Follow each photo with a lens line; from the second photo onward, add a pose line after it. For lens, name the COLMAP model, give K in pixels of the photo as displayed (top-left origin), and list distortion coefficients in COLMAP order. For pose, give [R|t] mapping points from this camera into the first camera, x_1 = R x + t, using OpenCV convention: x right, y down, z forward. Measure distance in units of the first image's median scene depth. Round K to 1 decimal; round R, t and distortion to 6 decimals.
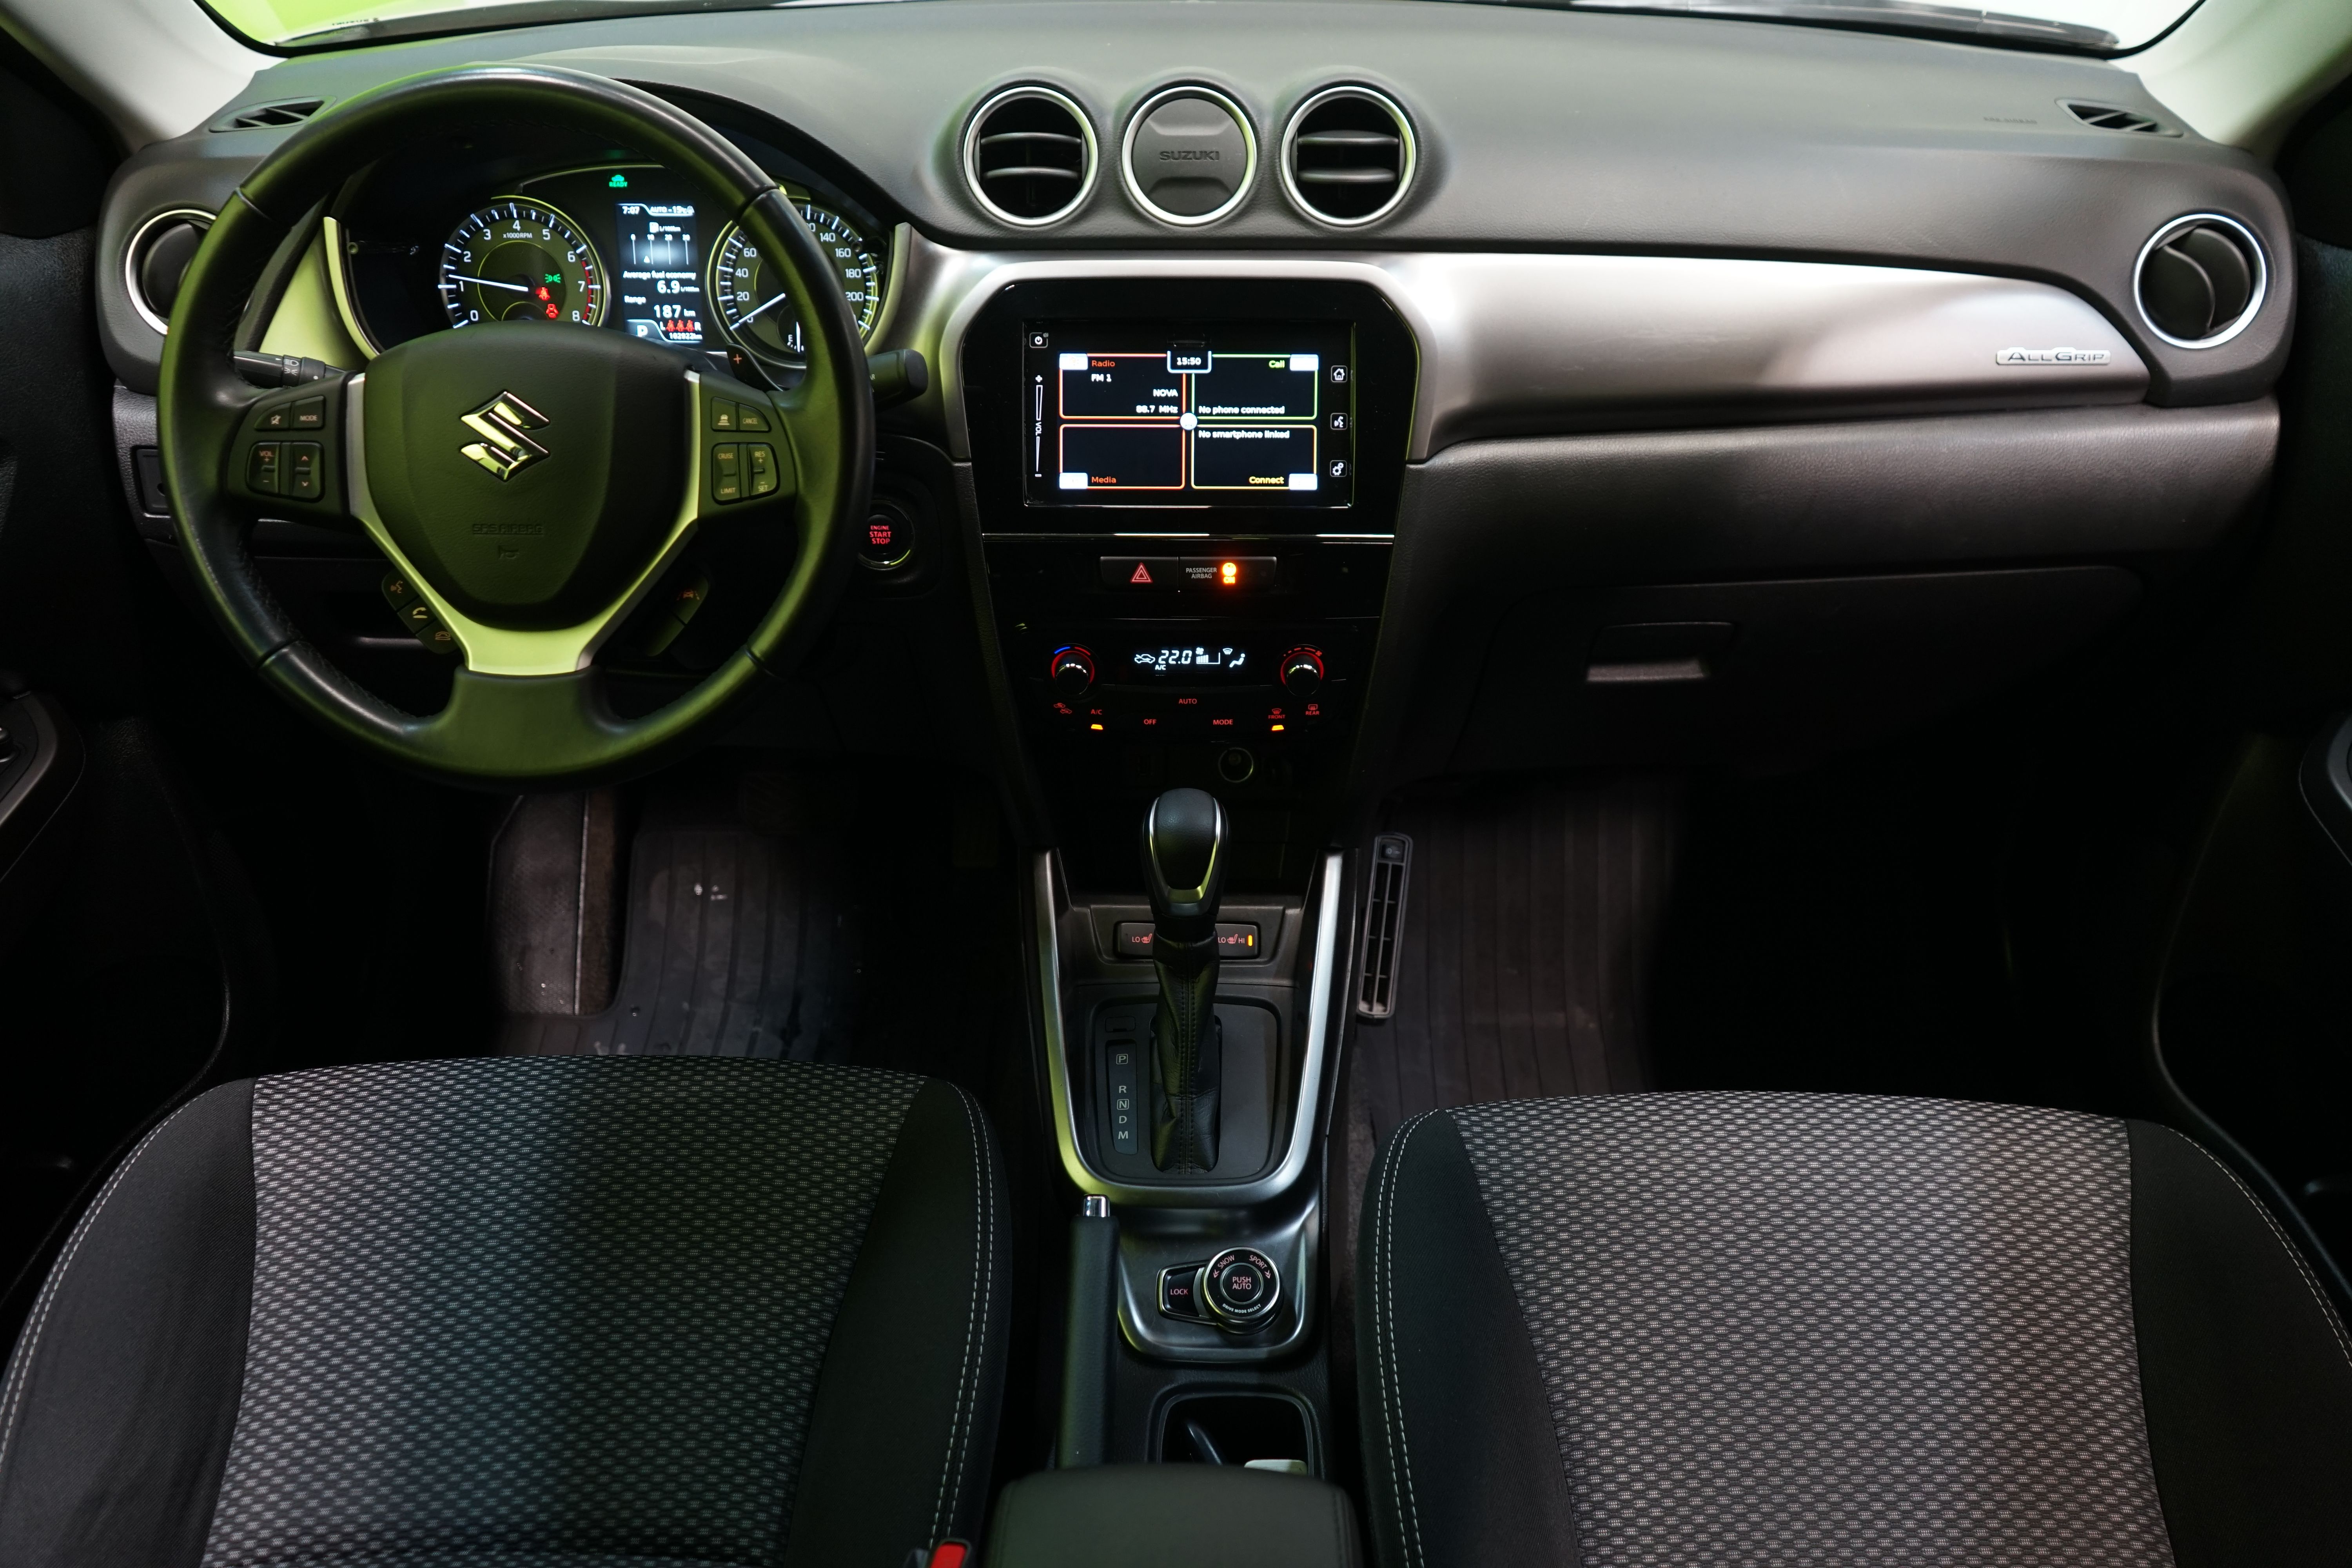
lens RADIAL K [[2032.5, 0, 1176.0], [0, 2032.5, 784.0], [0, 0, 1]] dist [-0.000480, -0.123692]
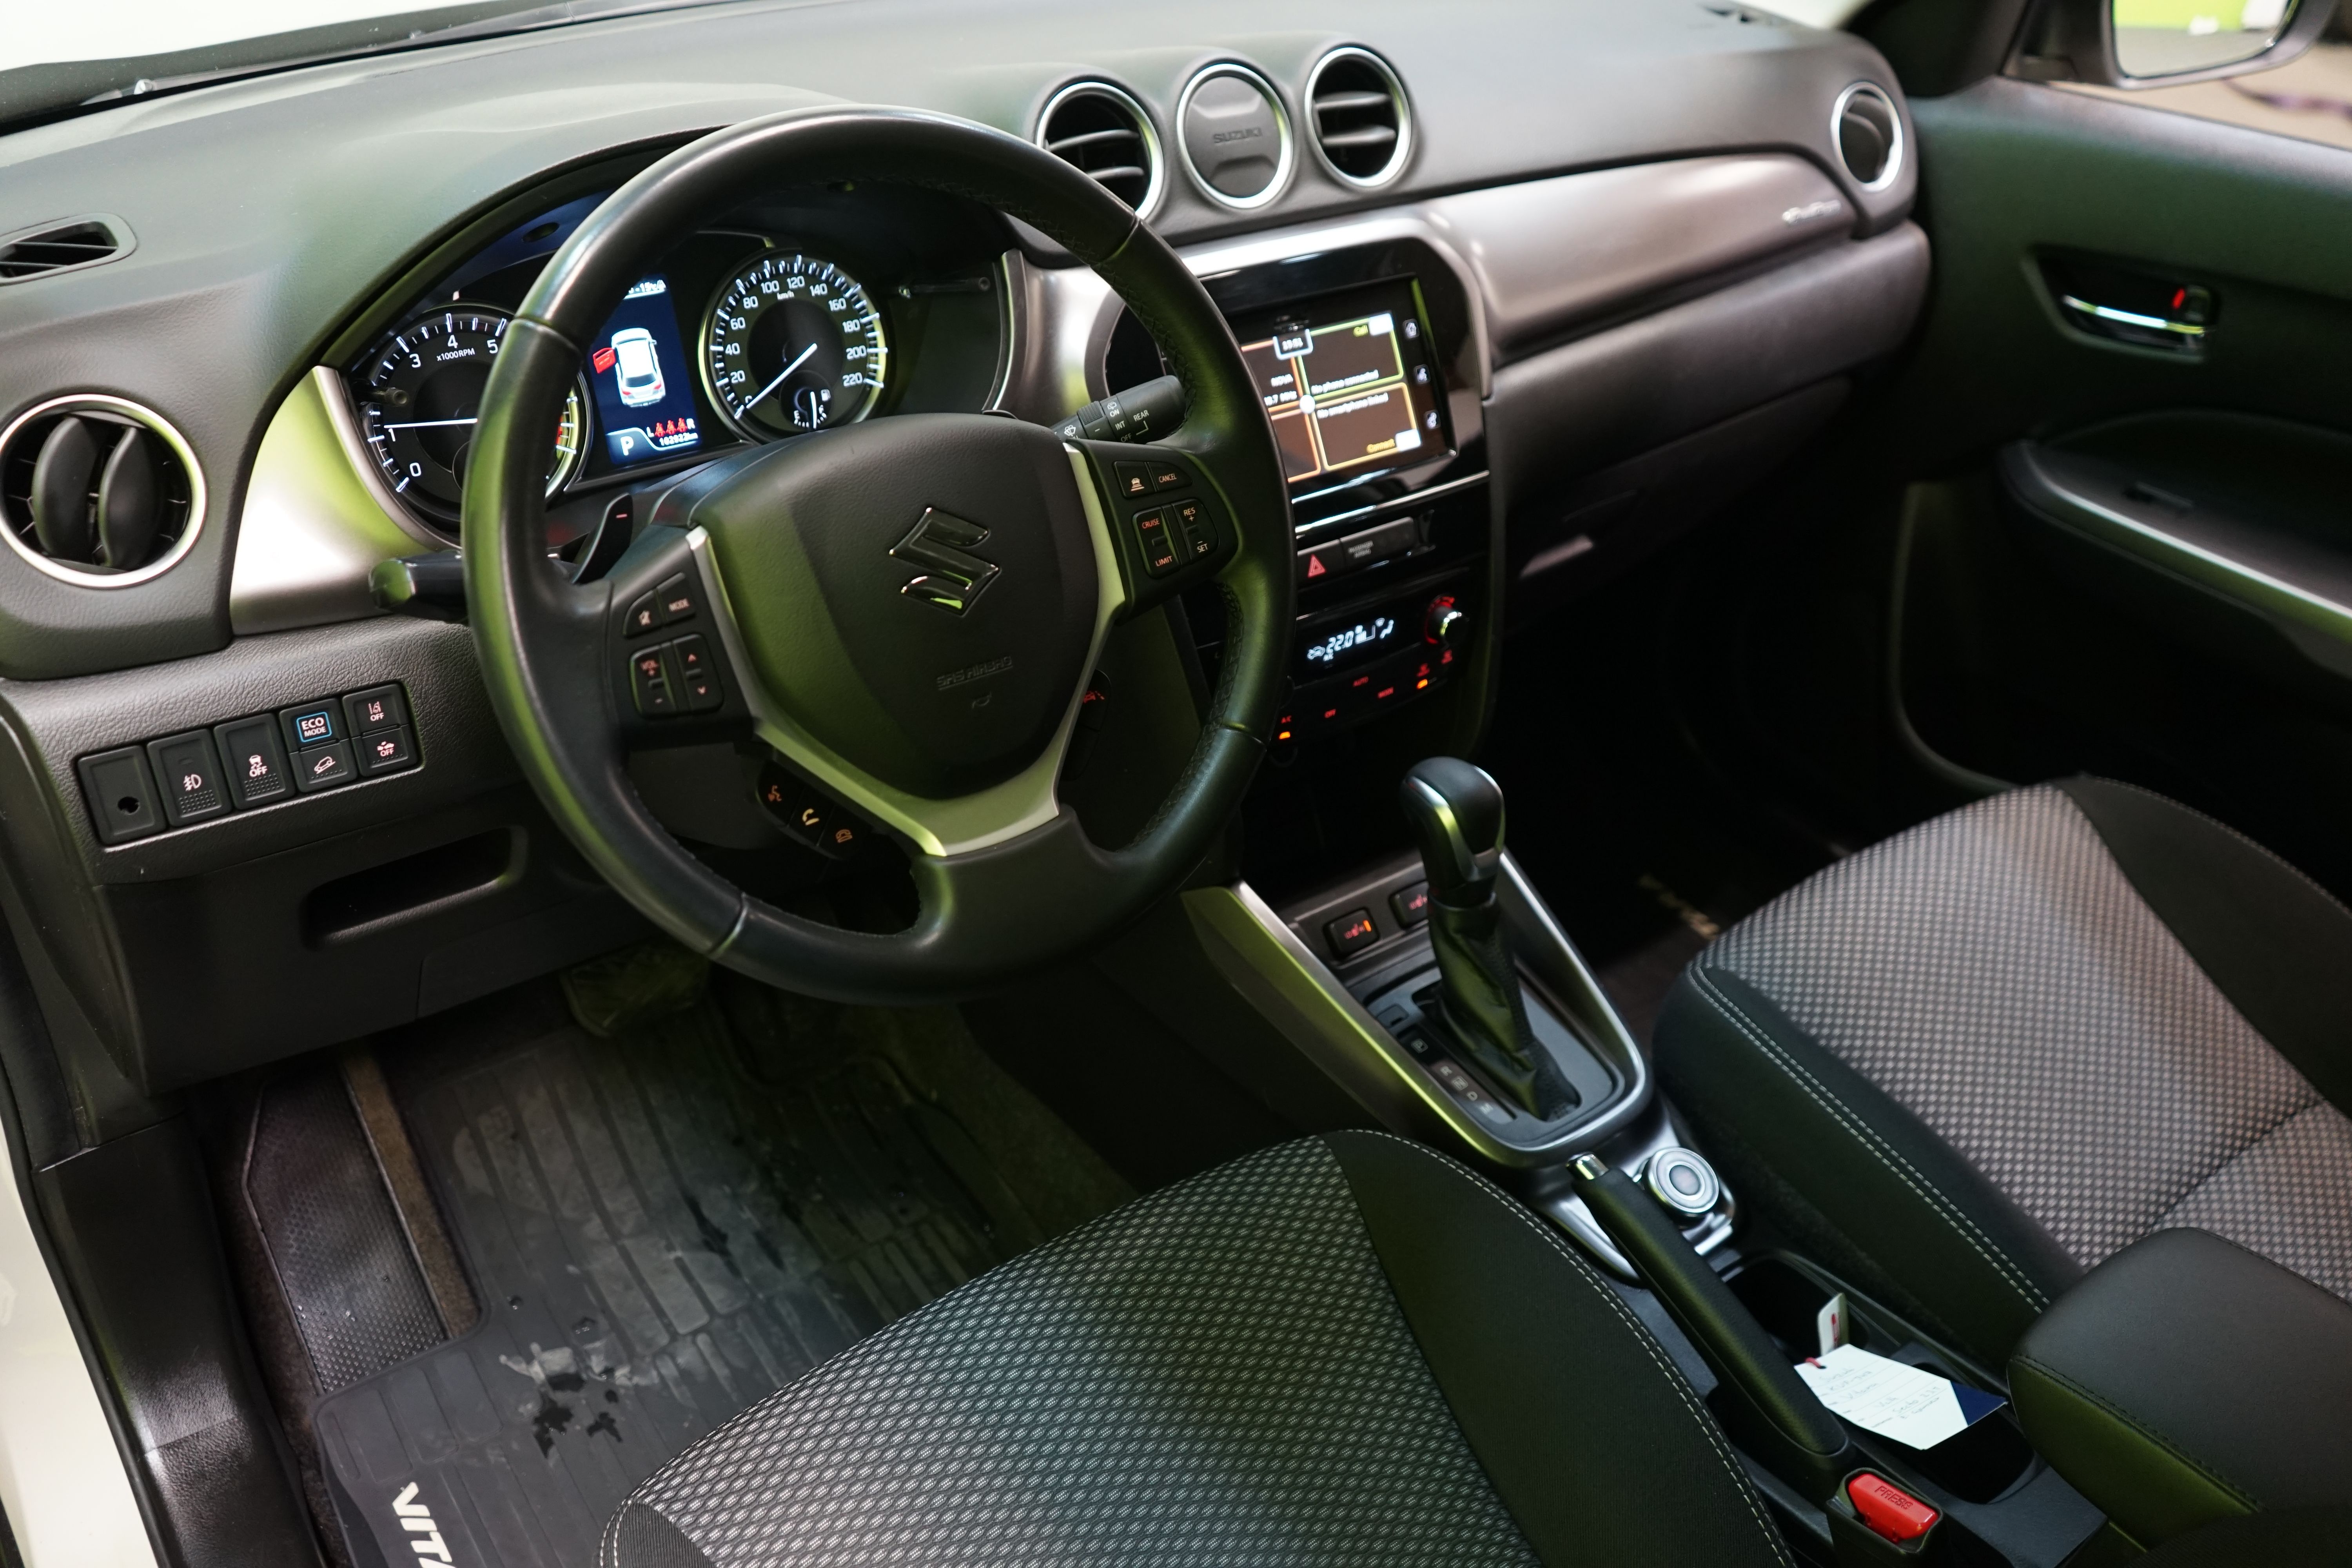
lens RADIAL K [[2032.5, 0, 1176.0], [0, 2032.5, 784.0], [0, 0, 1]] dist [-0.000480, -0.123692]
pose [[0.769720, -0.301468, 0.562715, -0.646797], [0.297256, 0.949335, 0.101988, -0.123460], [-0.564951, 0.088768, 0.820335, 0.250954]]
